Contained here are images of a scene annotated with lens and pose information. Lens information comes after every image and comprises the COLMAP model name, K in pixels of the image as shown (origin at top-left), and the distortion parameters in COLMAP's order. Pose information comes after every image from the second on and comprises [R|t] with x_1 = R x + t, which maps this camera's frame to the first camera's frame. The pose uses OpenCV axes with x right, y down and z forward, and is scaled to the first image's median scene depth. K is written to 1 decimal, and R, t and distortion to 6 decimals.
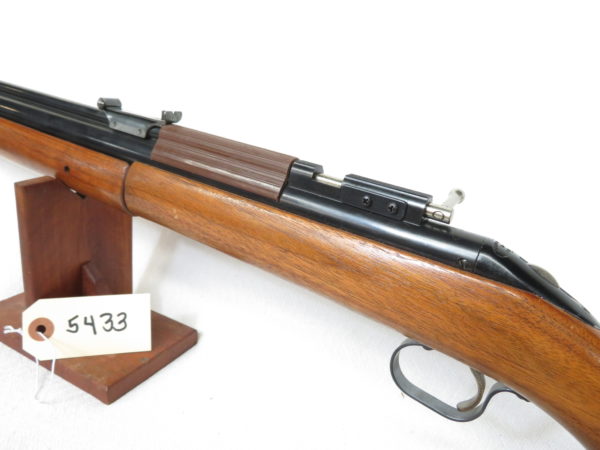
lens RADIAL K [[495.3, 0, 300.0], [0, 495.3, 225.0], [0, 0, 1]] dist [0.009693, -0.000475]
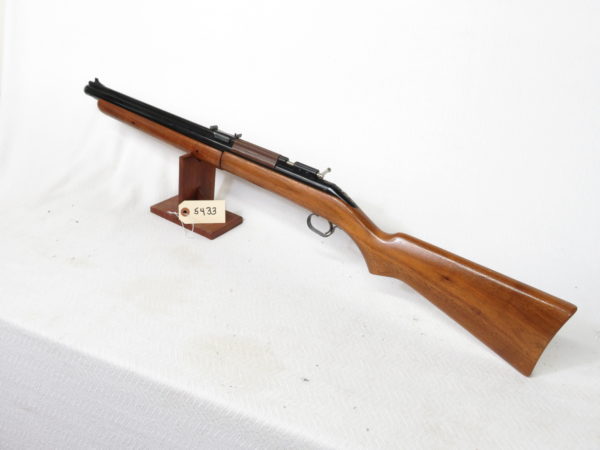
lens RADIAL K [[495.3, 0, 300.0], [0, 495.3, 225.0], [0, 0, 1]] dist [0.009693, -0.000475]
pose [[0.998812, 0.036739, -0.032028, 0.201395], [-0.032325, 0.991139, 0.128838, -0.092102], [0.036477, -0.127649, 0.991148, -1.862176]]
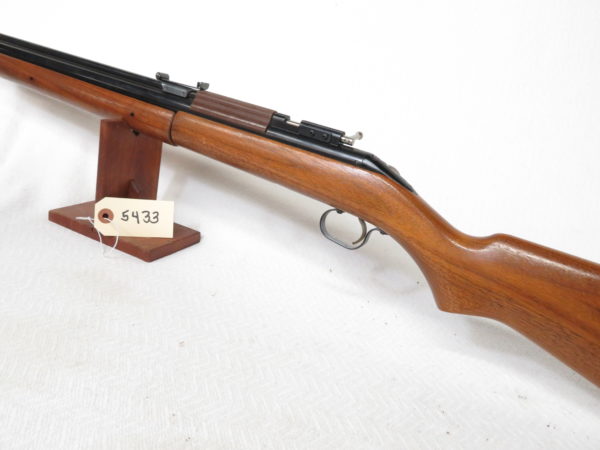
lens RADIAL K [[495.3, 0, 300.0], [0, 495.3, 225.0], [0, 0, 1]] dist [0.009693, -0.000475]
pose [[0.995417, 0.058822, 0.075404, -0.028586], [-0.057183, 0.998082, -0.023723, 0.284462], [-0.076655, 0.019302, 0.996871, -0.727967]]
